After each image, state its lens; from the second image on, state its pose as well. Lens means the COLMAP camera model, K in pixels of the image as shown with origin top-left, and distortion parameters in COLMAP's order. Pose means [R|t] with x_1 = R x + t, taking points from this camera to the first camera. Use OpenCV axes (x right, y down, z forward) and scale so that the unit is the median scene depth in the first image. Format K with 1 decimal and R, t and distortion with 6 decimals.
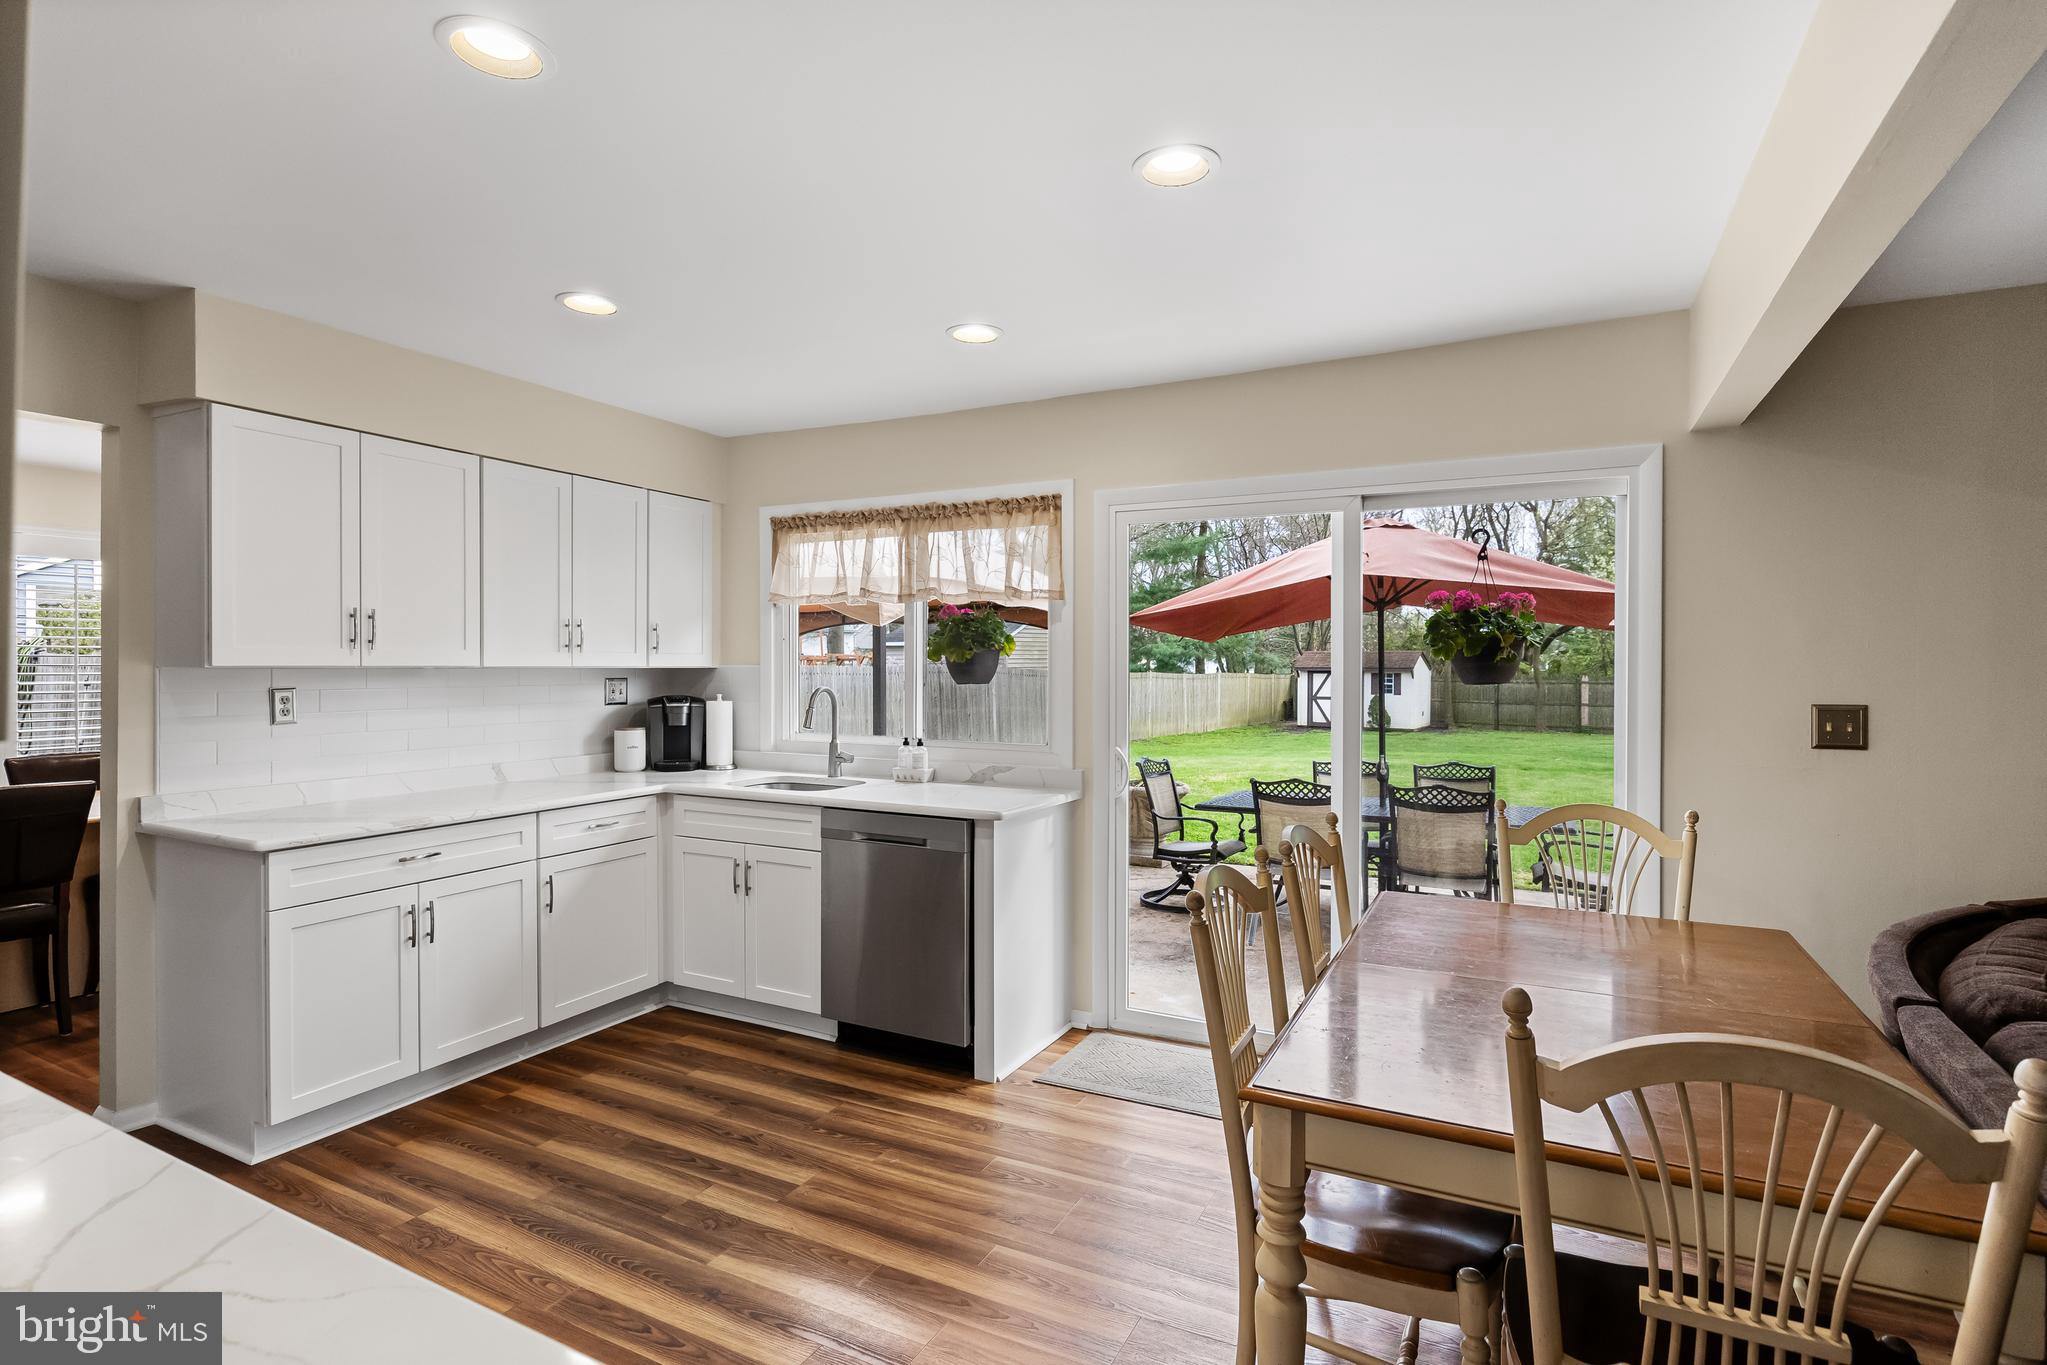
lens RADIAL K [[1022.3, 0, 1009.0], [0, 1022.3, 679.4], [0, 0, 1]] dist [-0.003436, 0.000179]
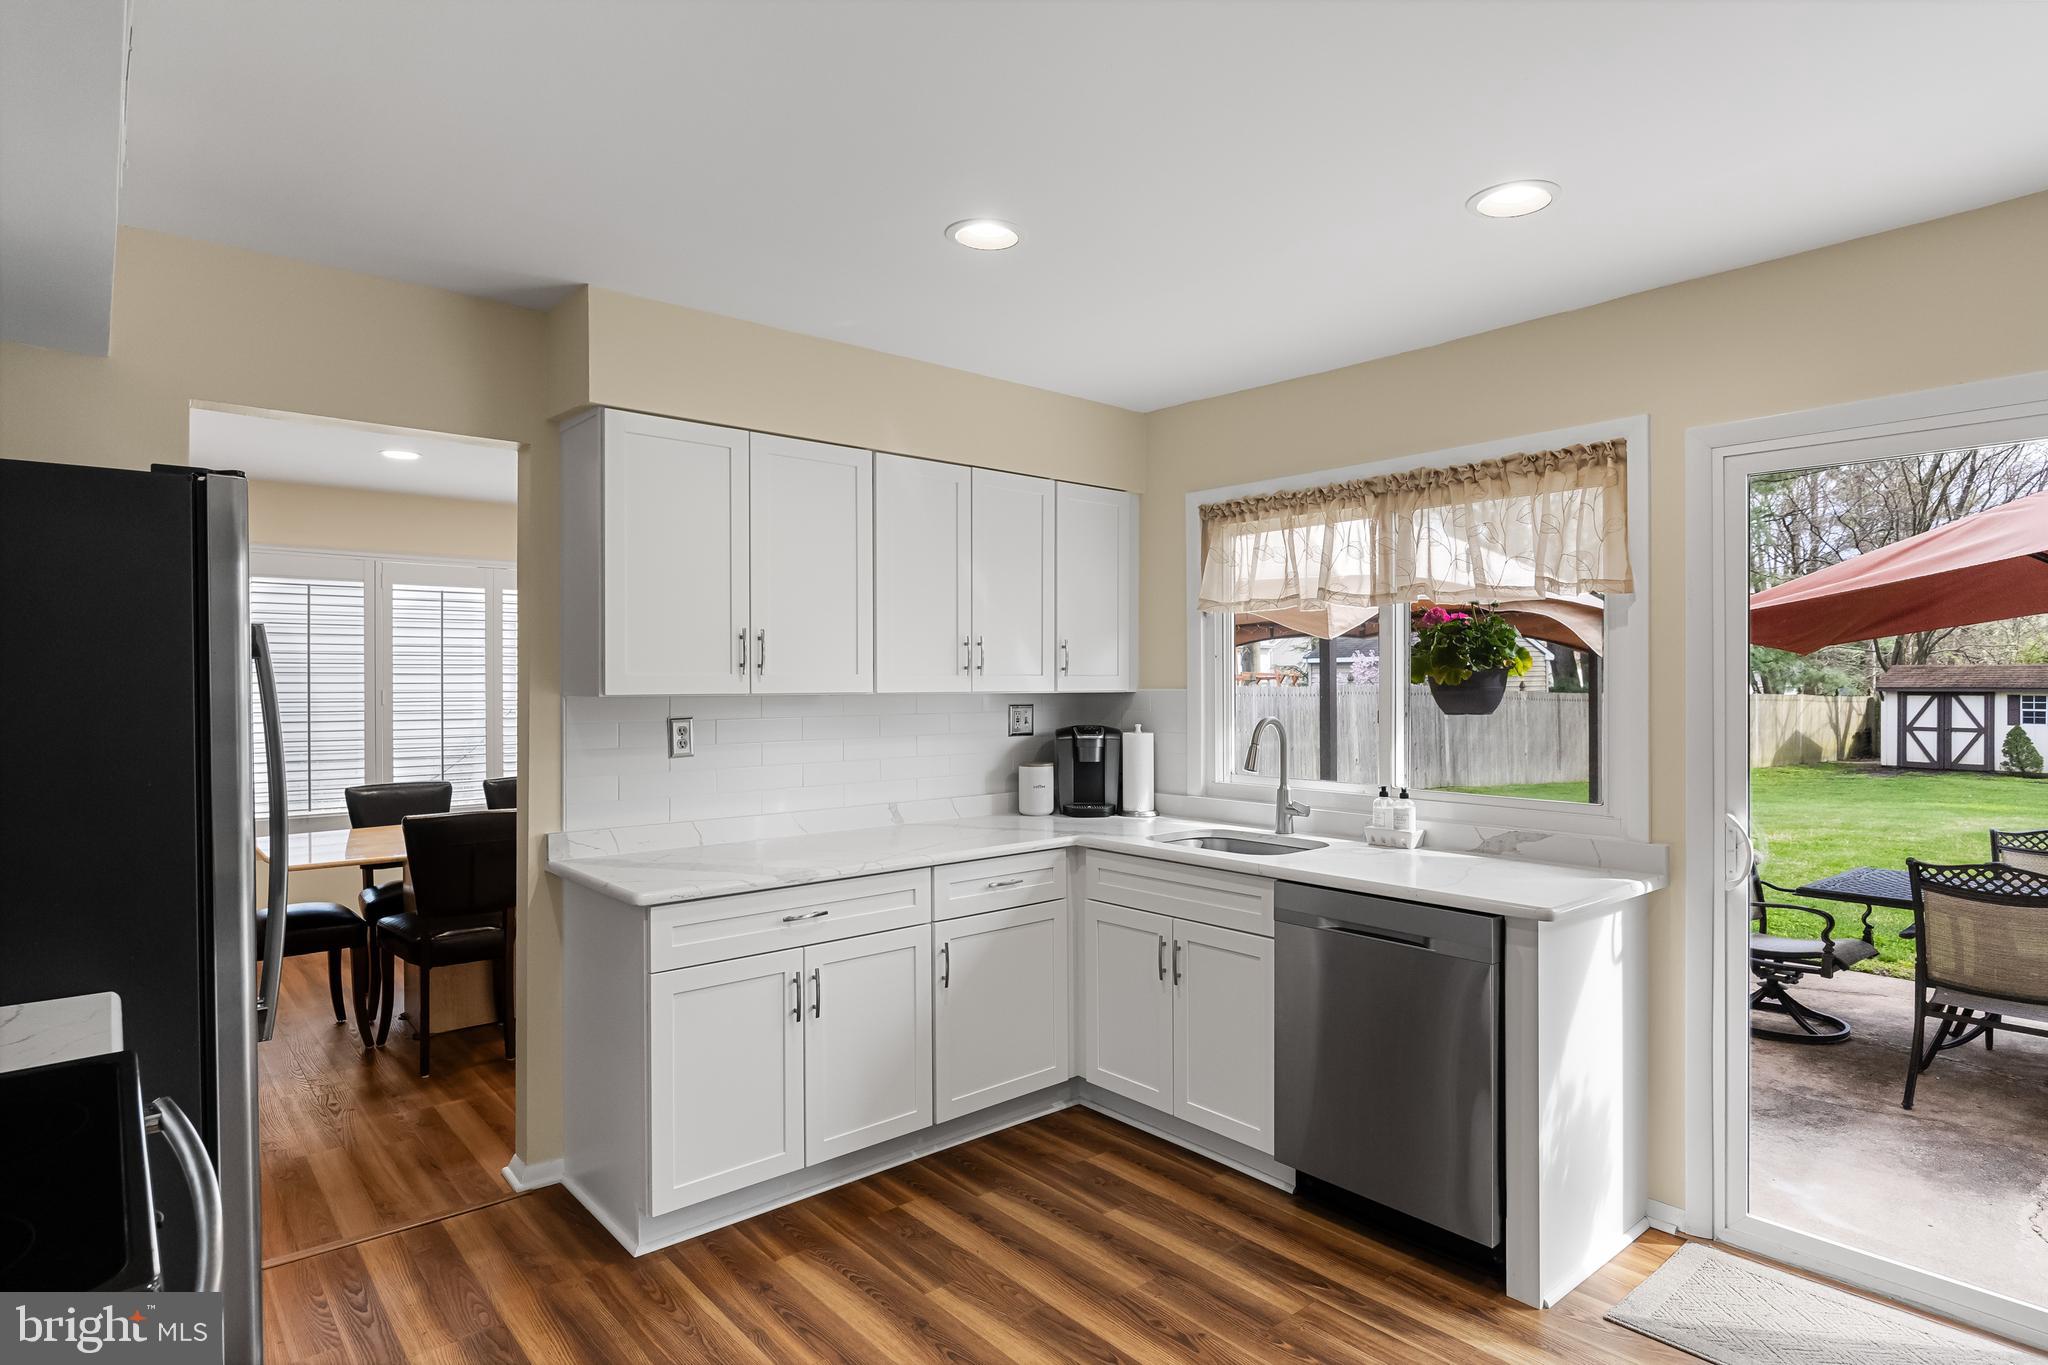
lens RADIAL K [[1090.1, 0, 1018.8], [0, 1090.1, 682.1], [0, 0, 1]] dist [-0.001433, 0.000074]
pose [[0.930699, -0.005782, -0.365739, -0.062431], [0.000703, 0.999901, -0.014018, -0.008684], [0.365784, 0.012789, 0.930612, 0.178789]]
